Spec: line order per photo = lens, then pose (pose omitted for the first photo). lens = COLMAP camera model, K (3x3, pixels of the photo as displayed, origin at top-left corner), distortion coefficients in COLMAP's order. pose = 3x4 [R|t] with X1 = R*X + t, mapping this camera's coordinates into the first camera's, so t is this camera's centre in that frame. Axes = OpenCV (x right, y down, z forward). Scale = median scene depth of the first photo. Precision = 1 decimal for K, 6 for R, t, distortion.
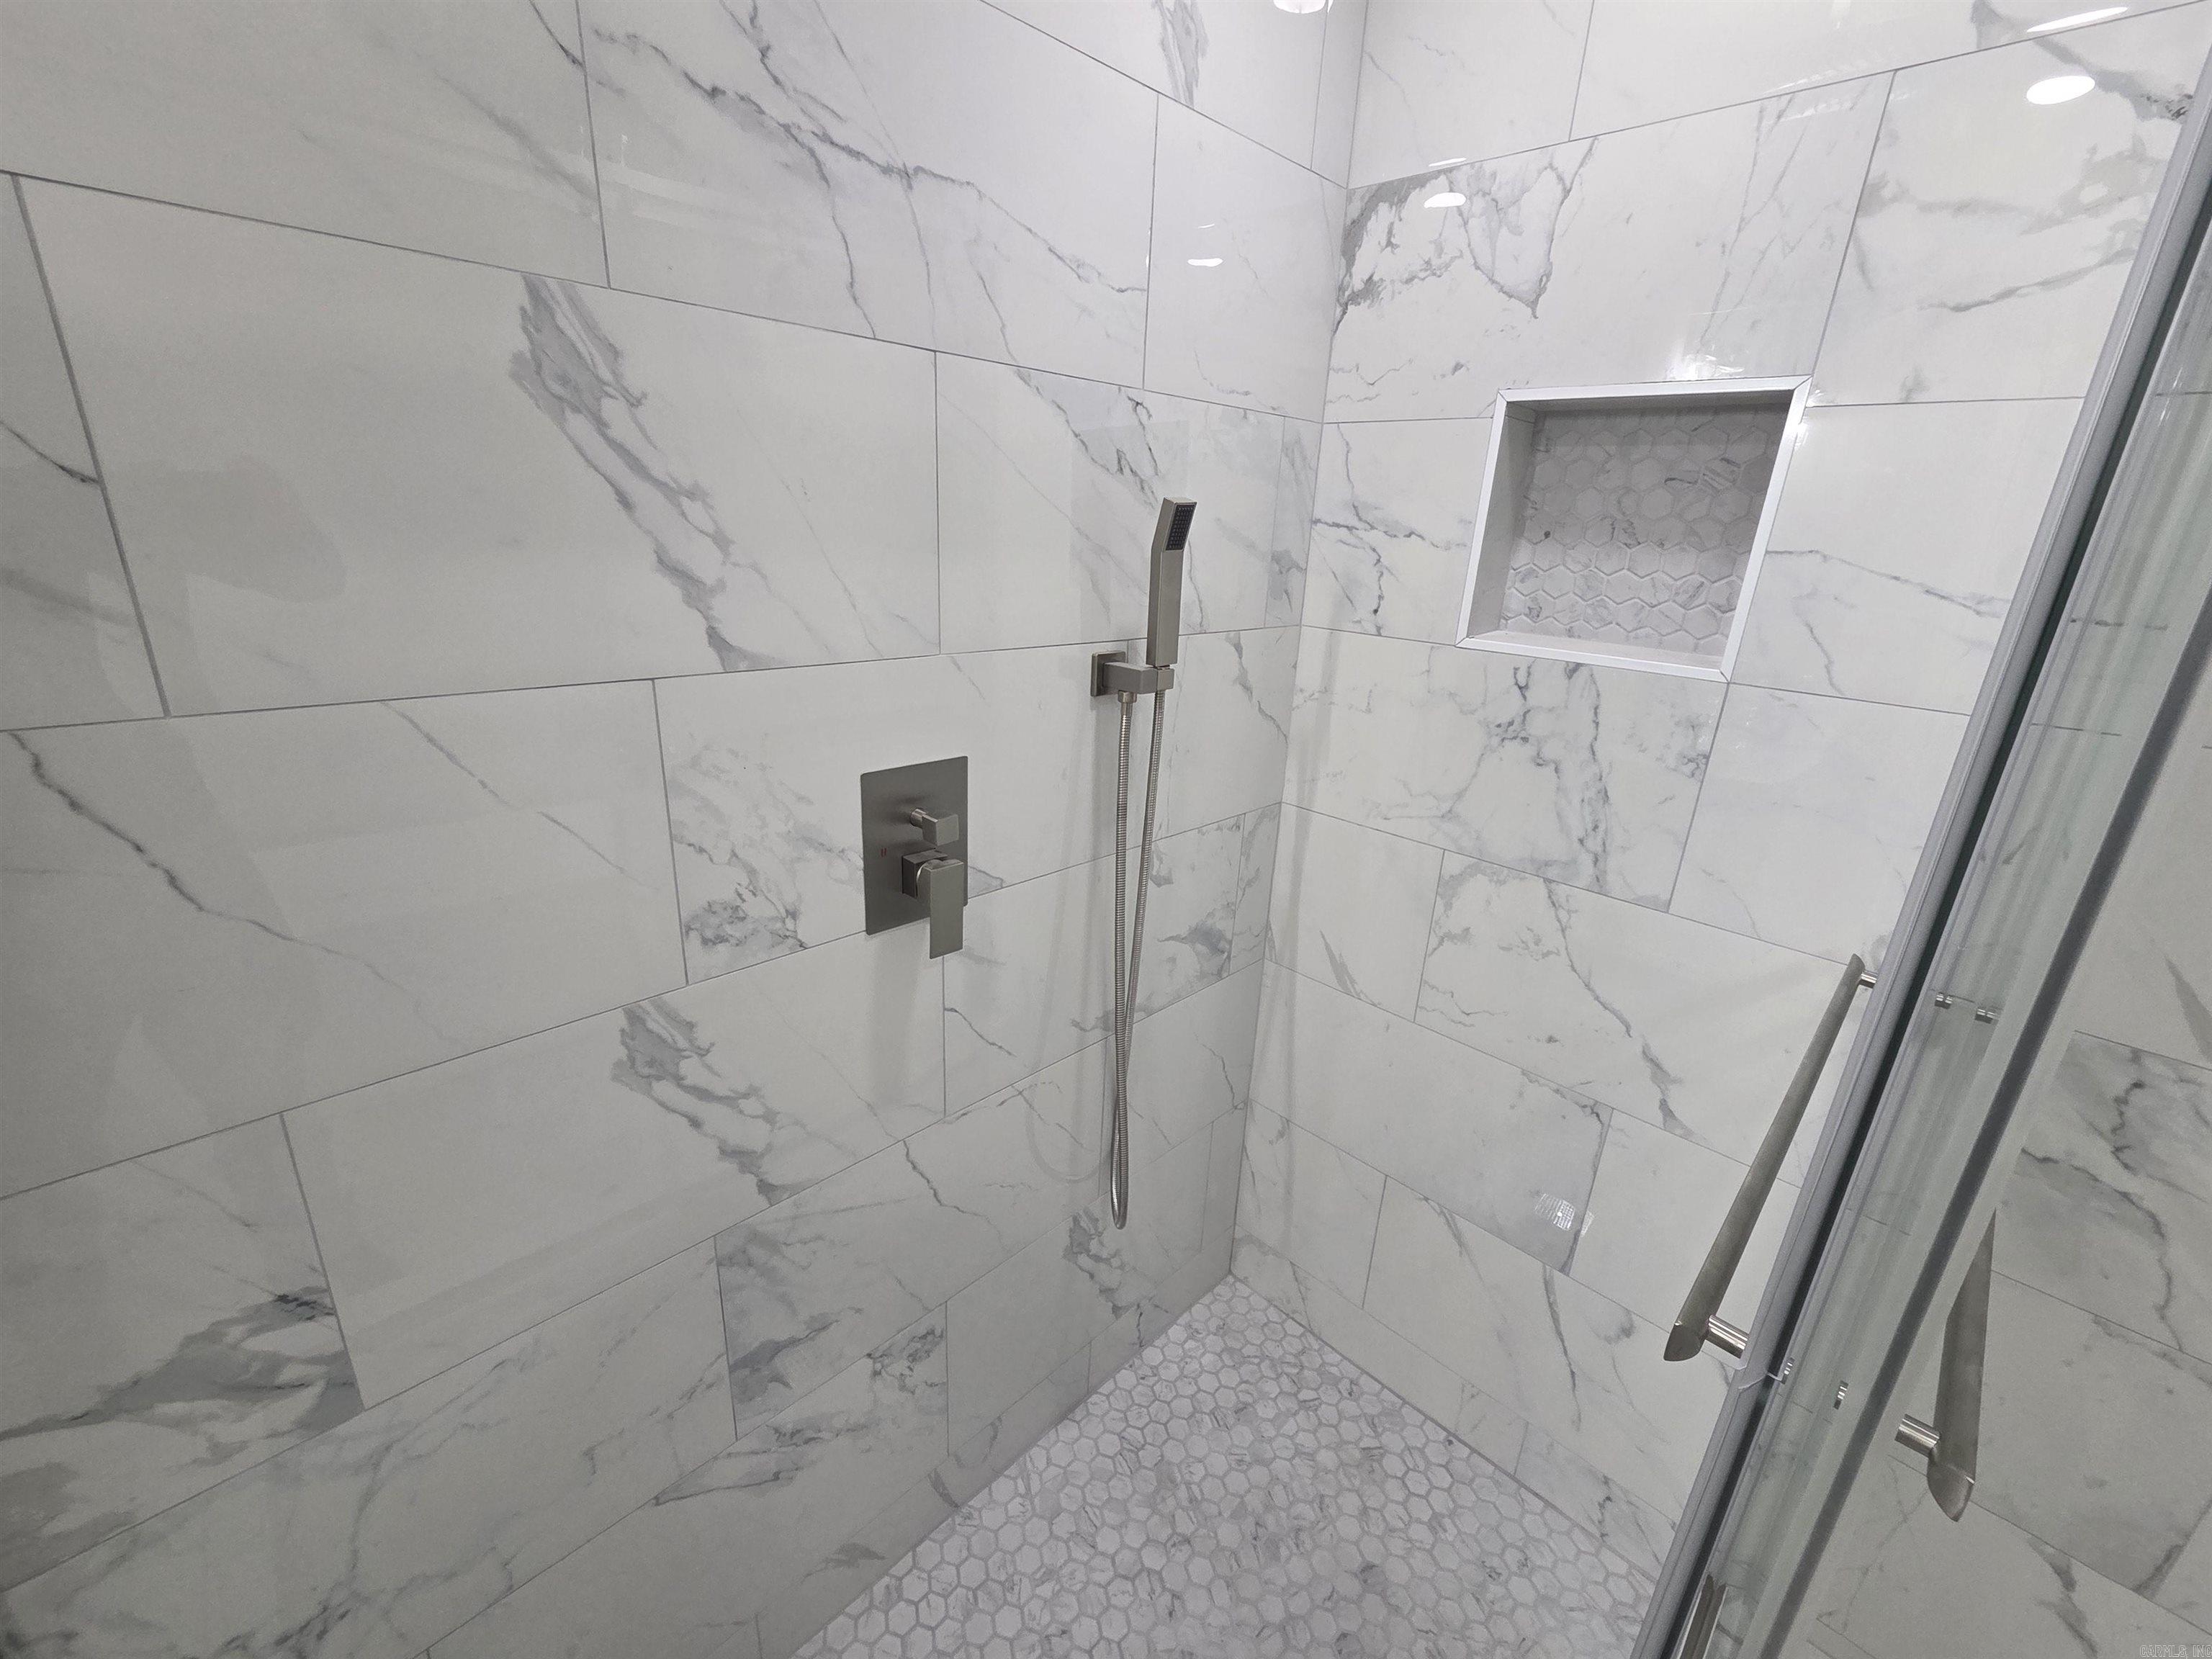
lens RADIAL K [[900.3, 0, 1093.1], [0, 900.3, 819.8], [0, 0, 1]] dist [-0.001129, -0.000070]
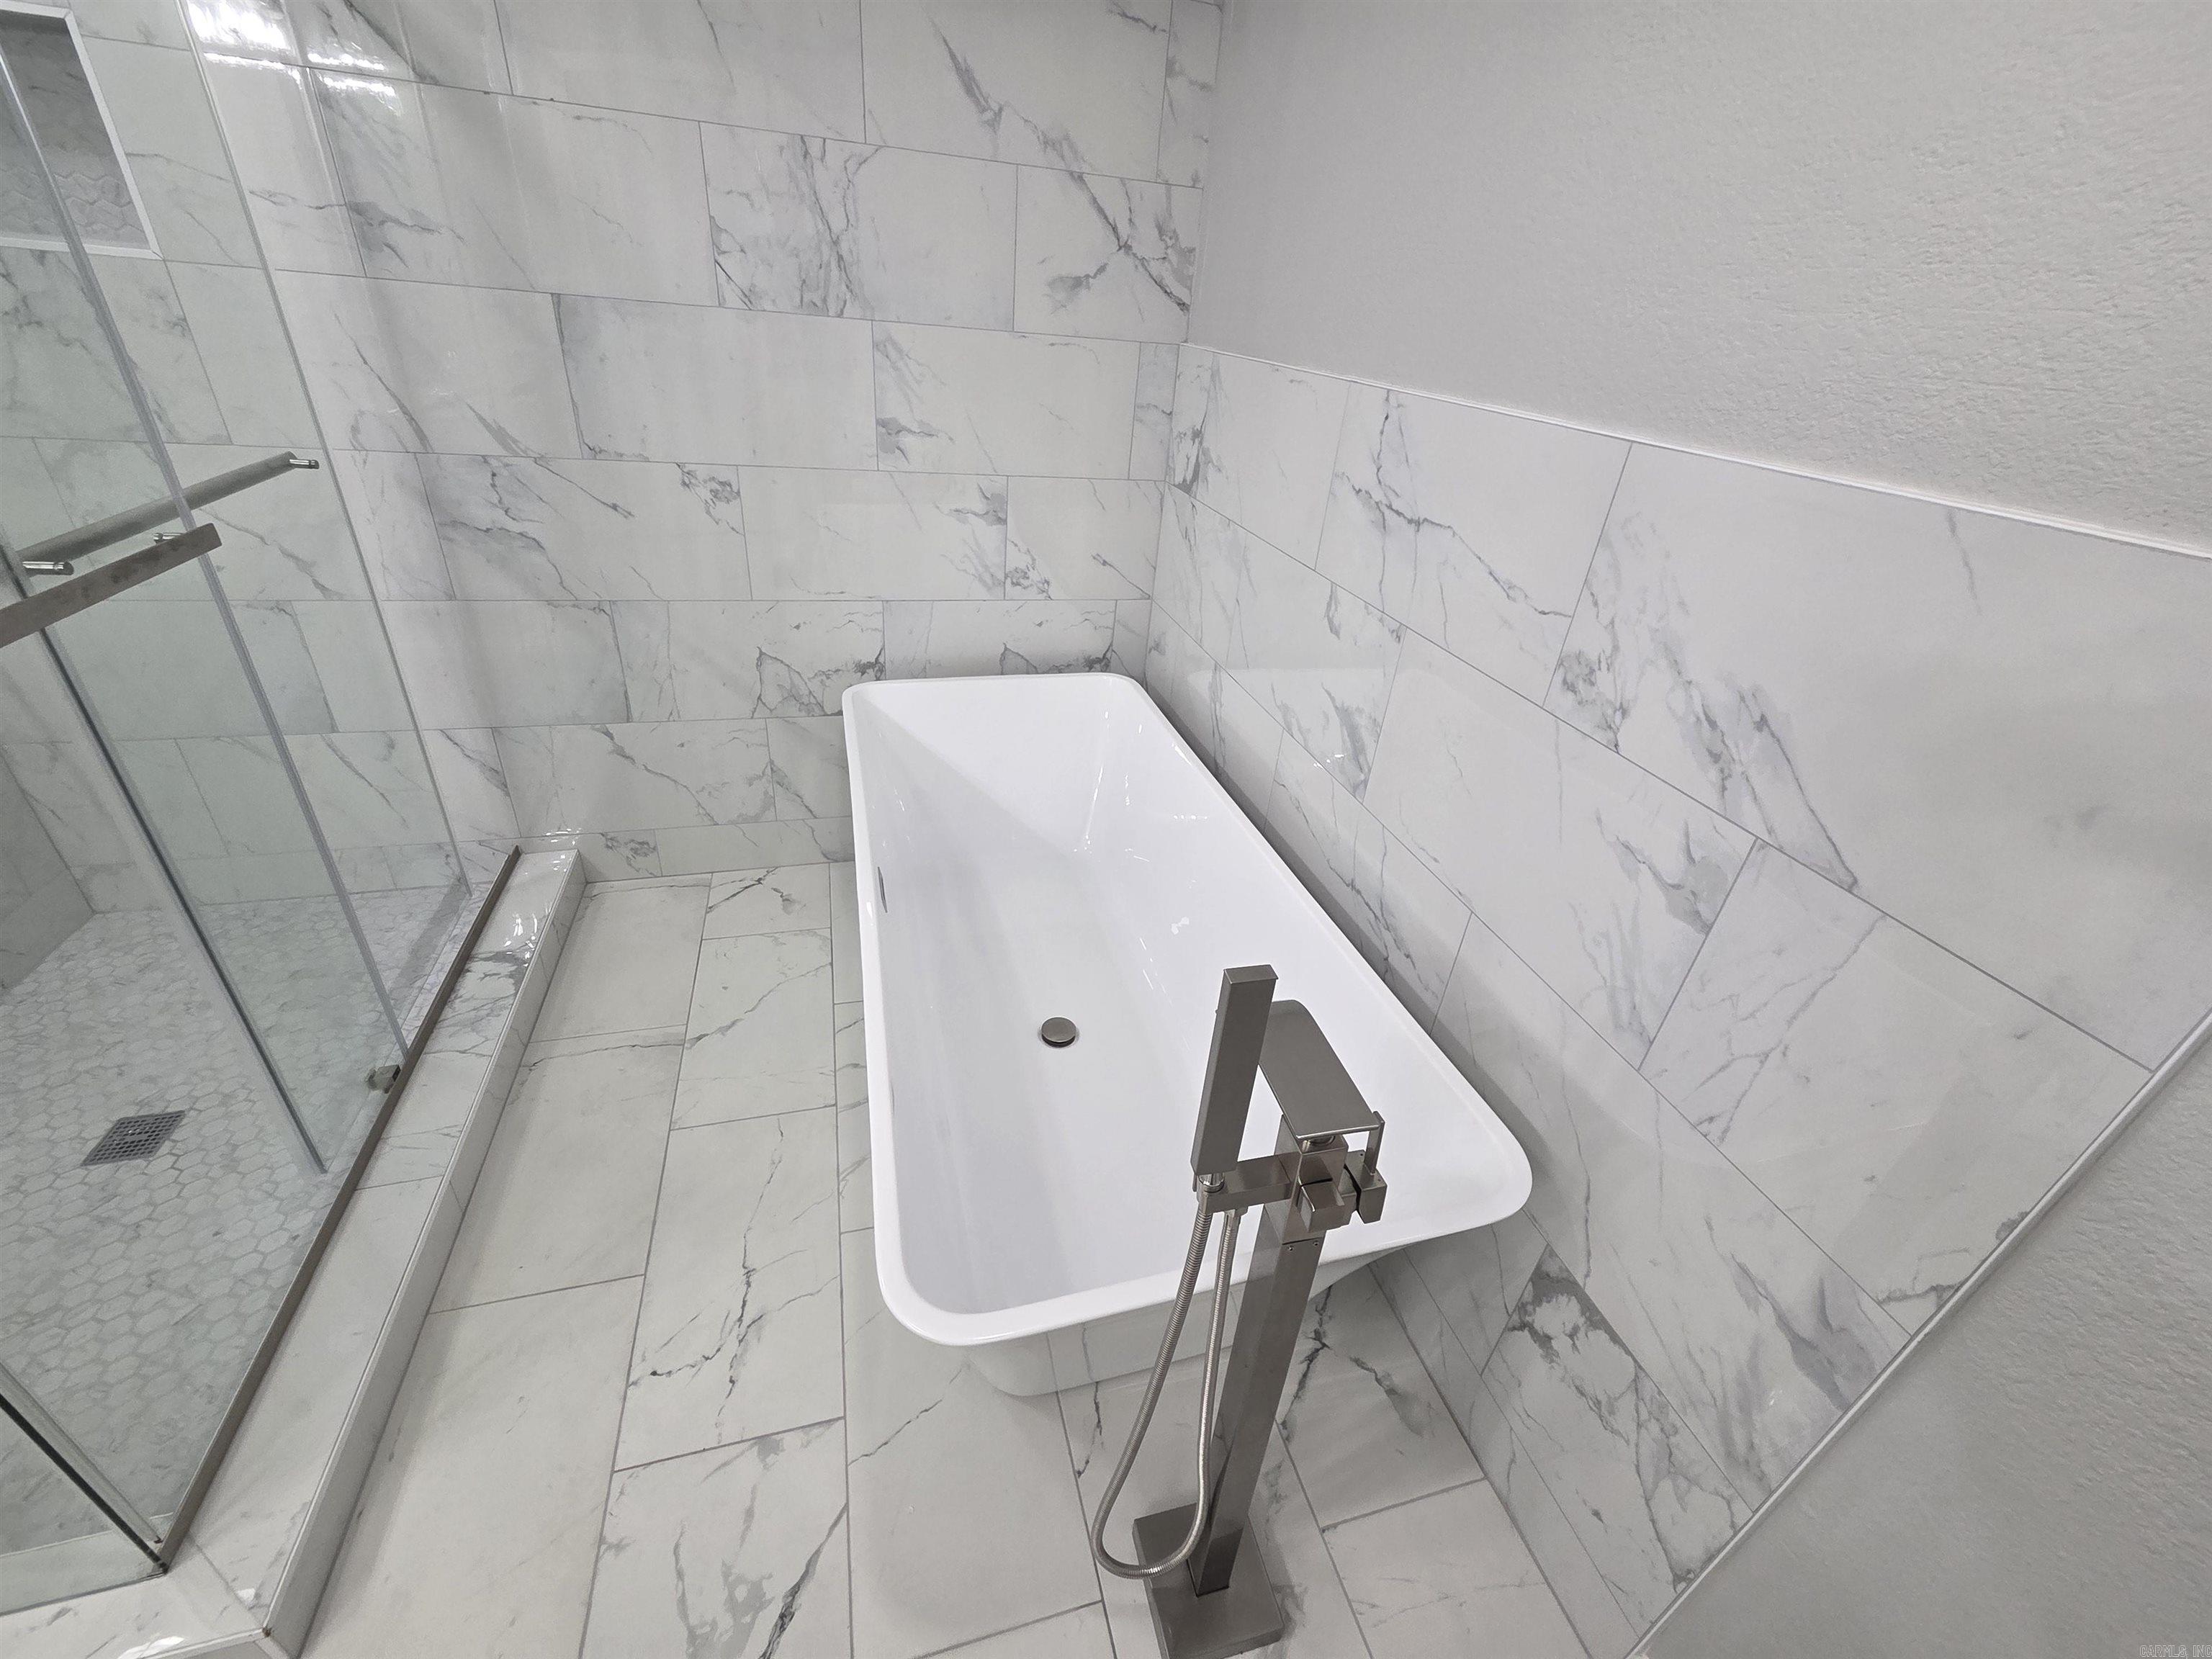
lens RADIAL K [[904.4, 0, 1105.1], [0, 904.4, 823.8], [0, 0, 1]] dist [-0.000091, 0.000280]
pose [[0.482365, -0.438451, 0.758343, -0.068450], [0.218374, 0.898575, 0.380626, 0.410315], [-0.848314, -0.017998, 0.529188, -1.007563]]
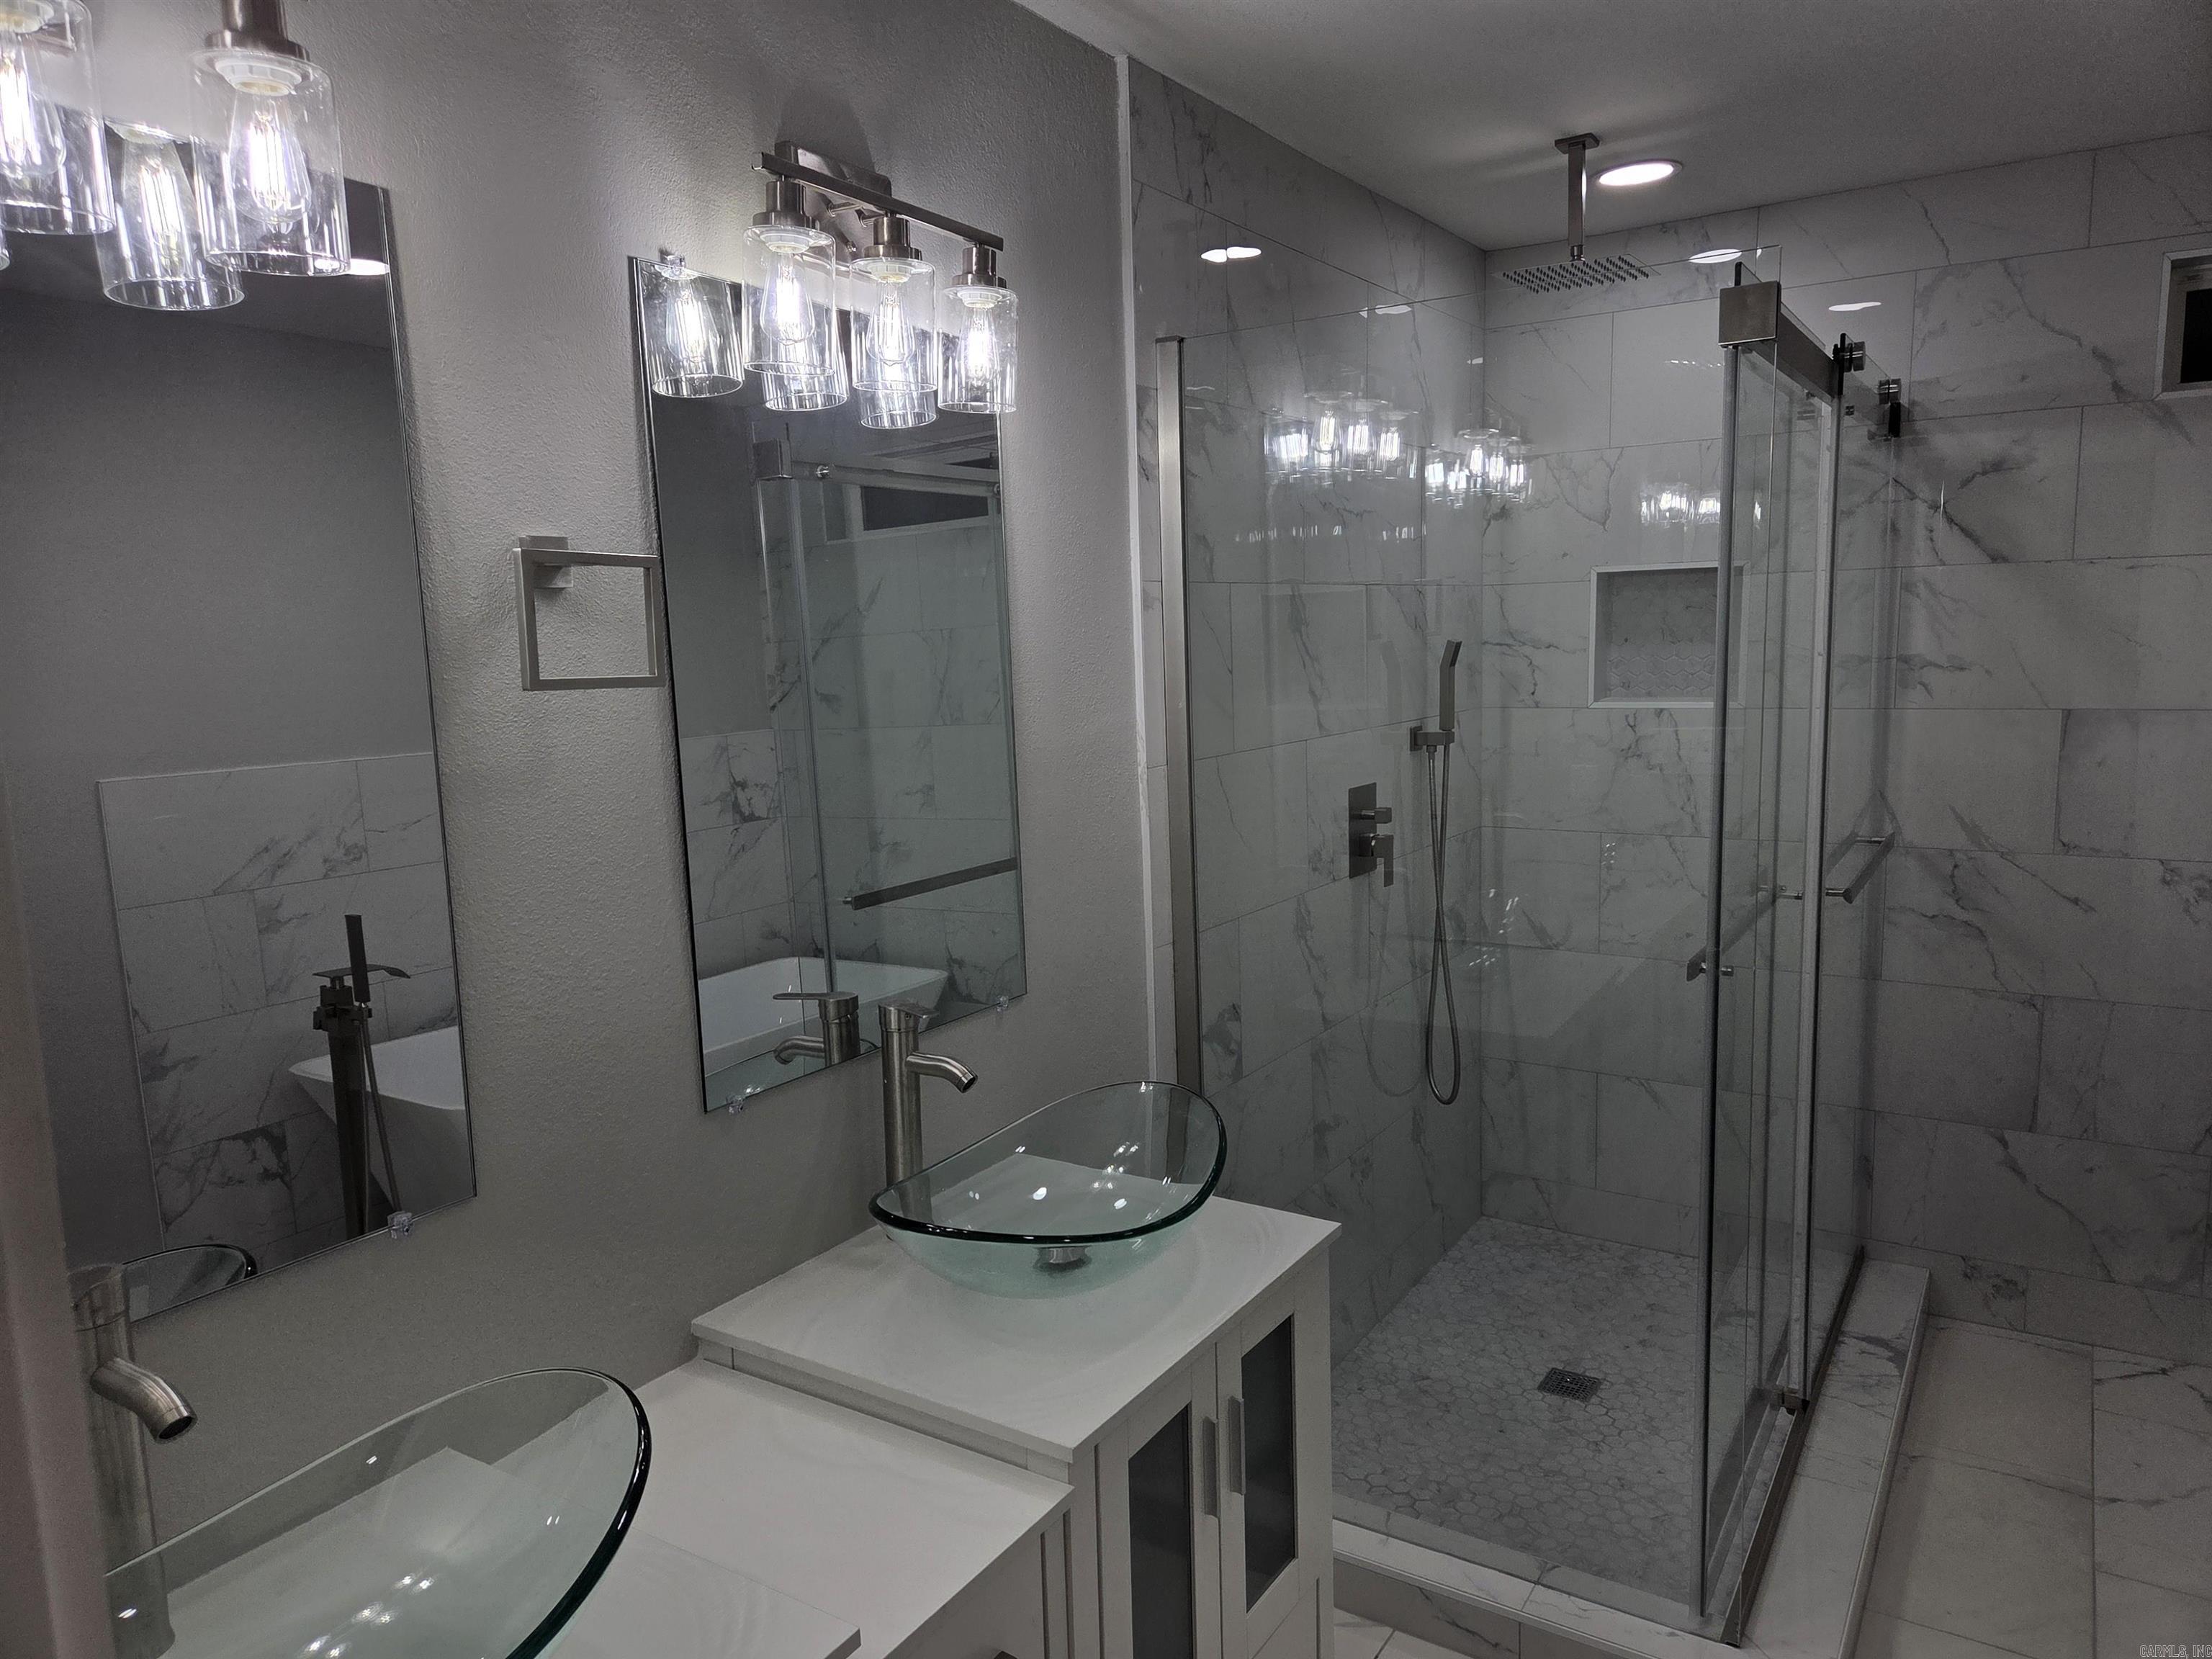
lens RADIAL K [[1474.3, 0, 1062.4], [0, 1474.3, 837.4], [0, 0, 1]] dist [0.073514, -0.069939]
pose [[0.977434, -0.102656, 0.184622, -1.210161], [0.134250, 0.976654, -0.167700, 0.416844], [-0.163097, 0.188701, 0.968396, -1.639025]]
